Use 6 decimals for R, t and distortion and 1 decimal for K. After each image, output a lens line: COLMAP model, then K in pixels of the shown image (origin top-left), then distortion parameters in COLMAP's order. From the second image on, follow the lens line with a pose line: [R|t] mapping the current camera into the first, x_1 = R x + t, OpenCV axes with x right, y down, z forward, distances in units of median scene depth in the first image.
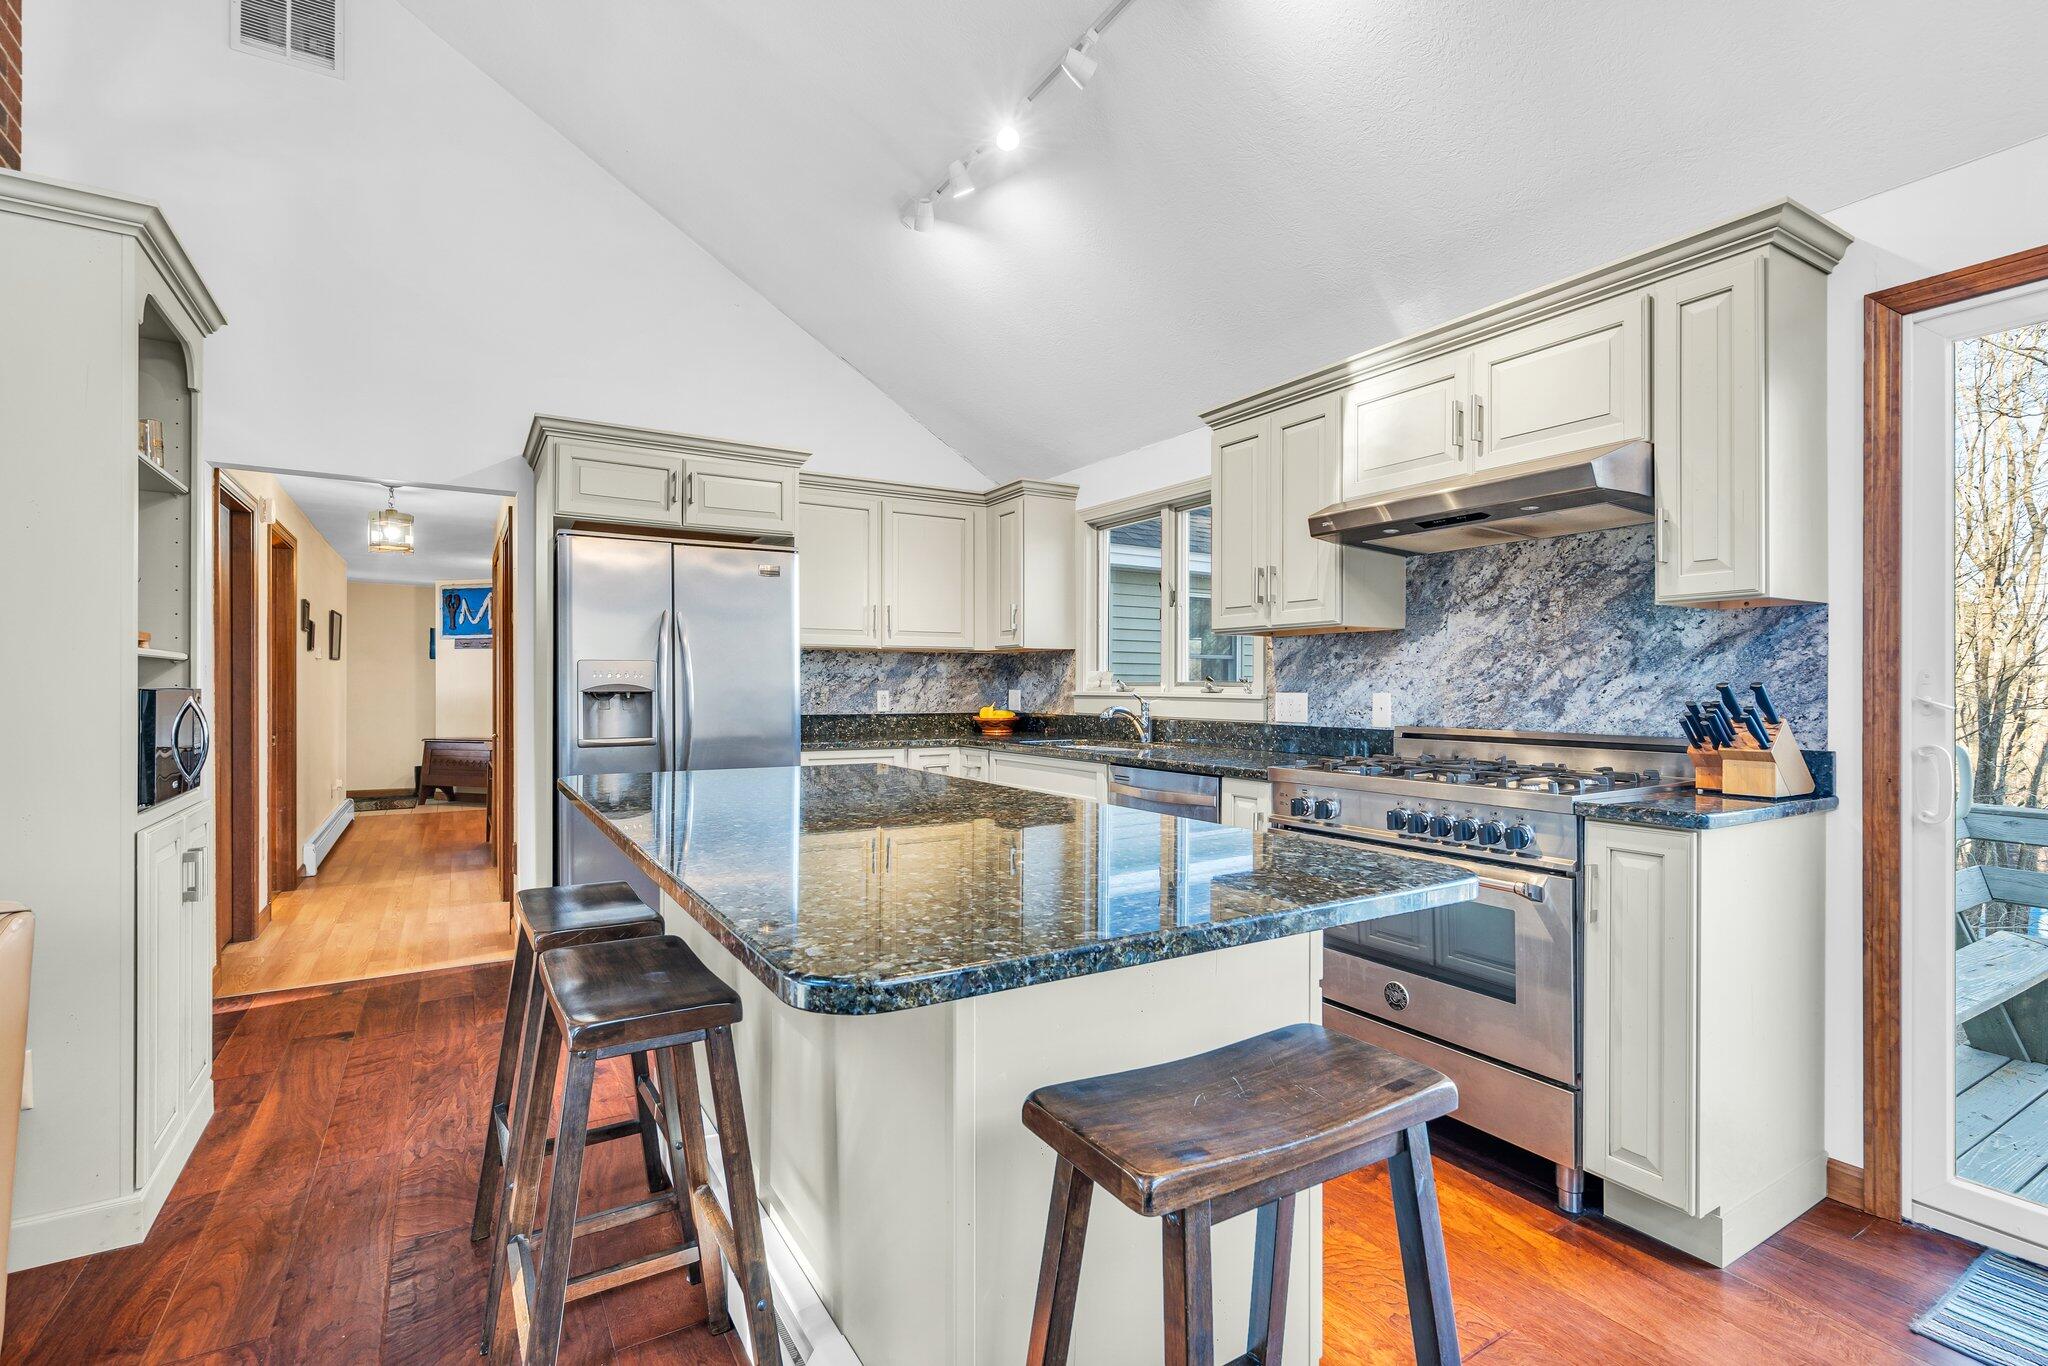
lens RADIAL K [[945.3, 0, 1037.4], [0, 945.3, 686.3], [0, 0, 1]] dist [-0.002337, 0.000442]
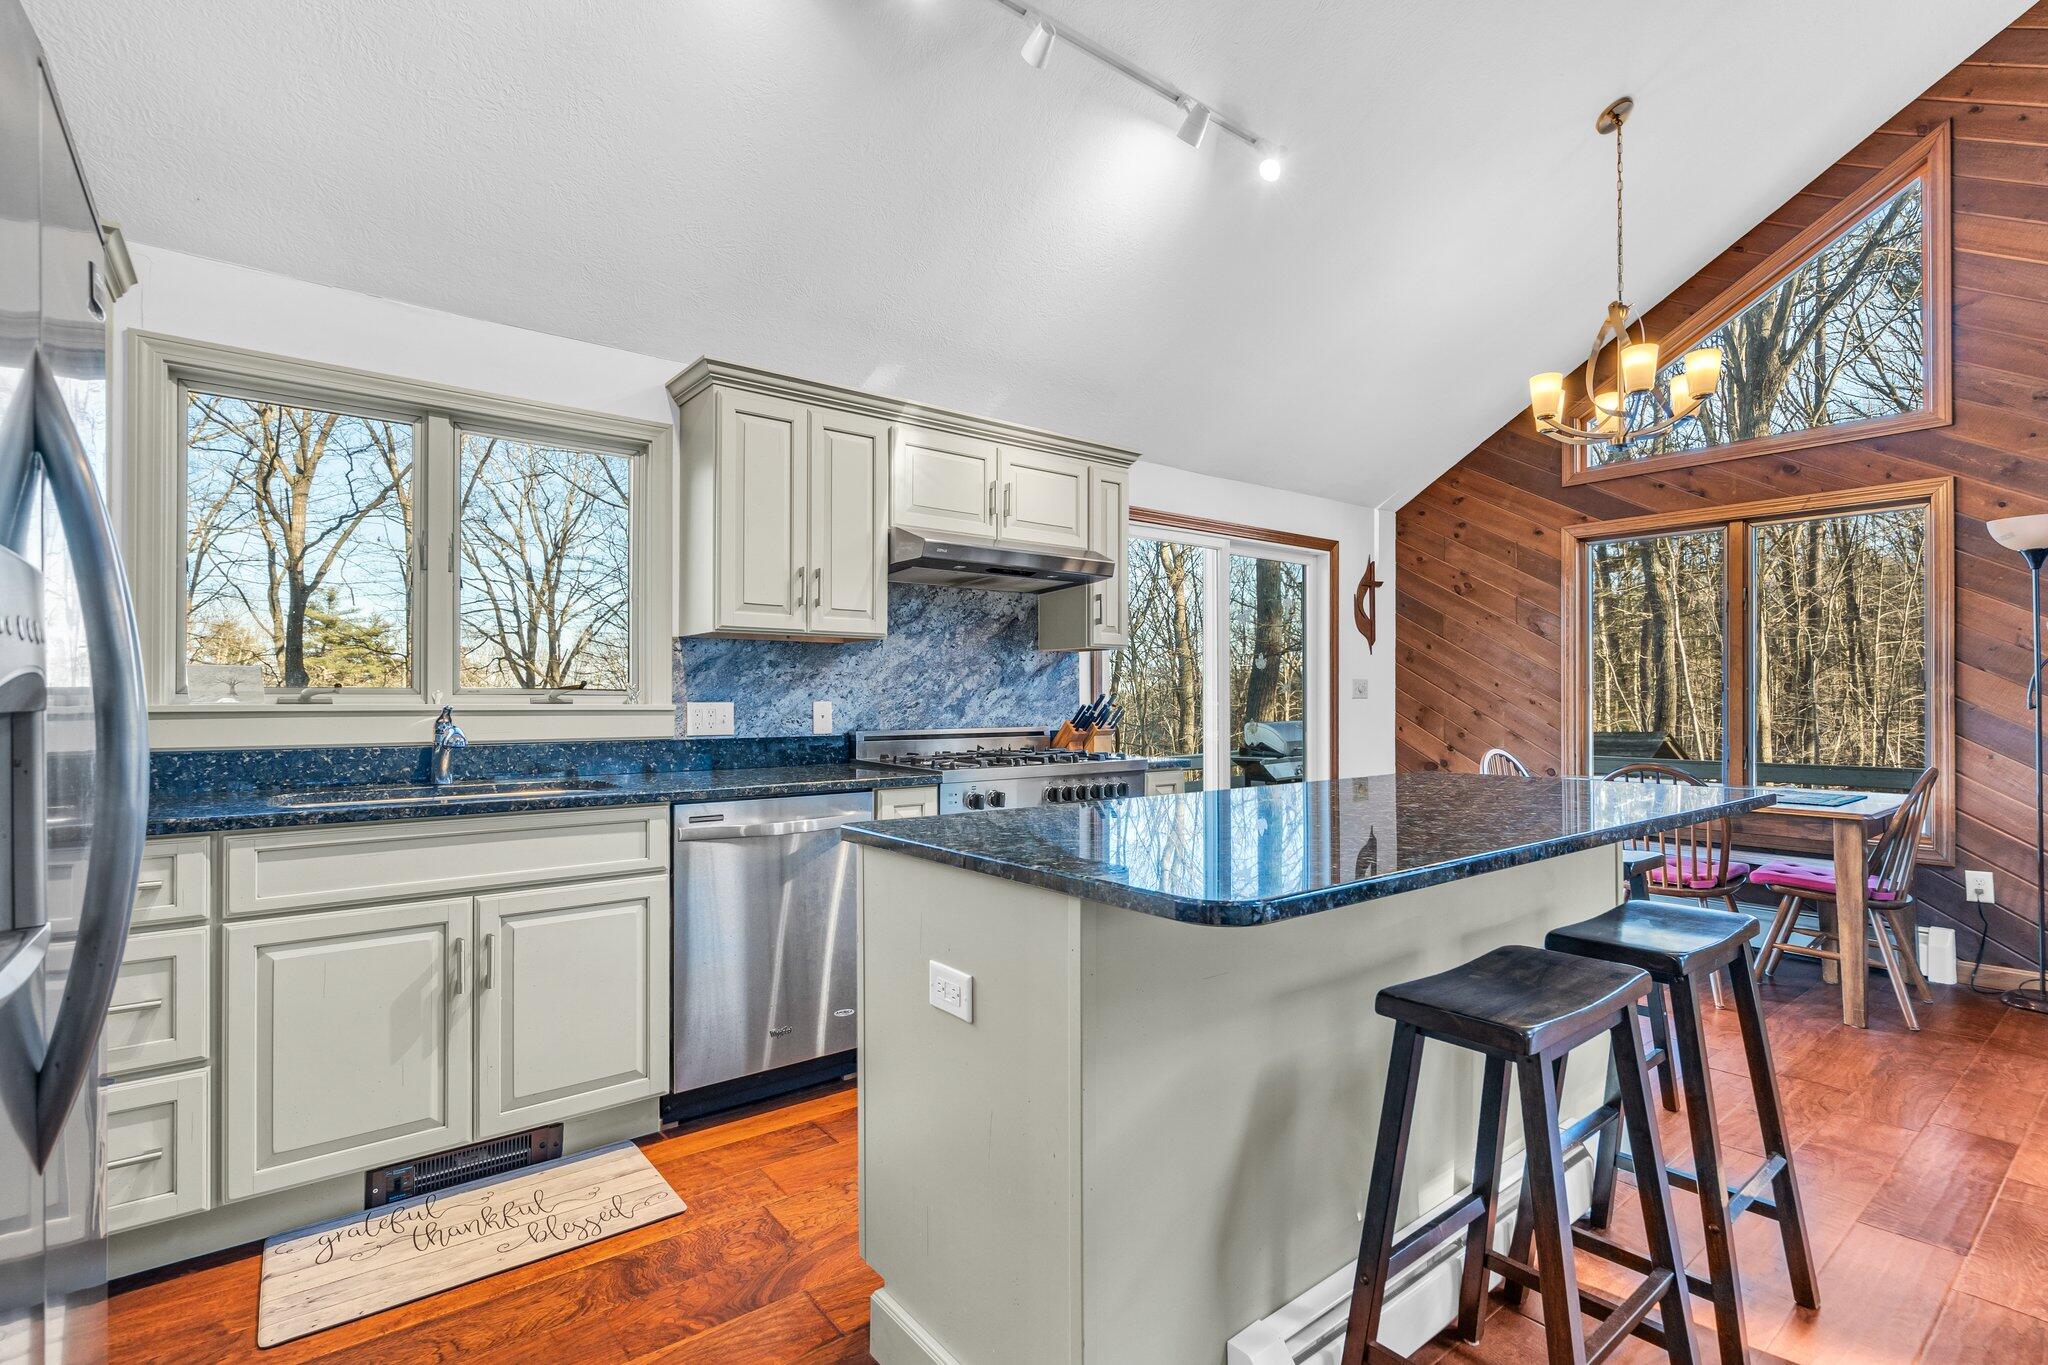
lens RADIAL K [[954.3, 0, 1040.6], [0, 954.3, 690.0], [0, 0, 1]] dist [-0.001208, 0.000817]
pose [[-0.124229, 0.008014, 0.992221, -0.949312], [0.000357, 0.999968, -0.008032, 0.003746], [-0.992254, -0.000644, -0.124227, 1.164298]]
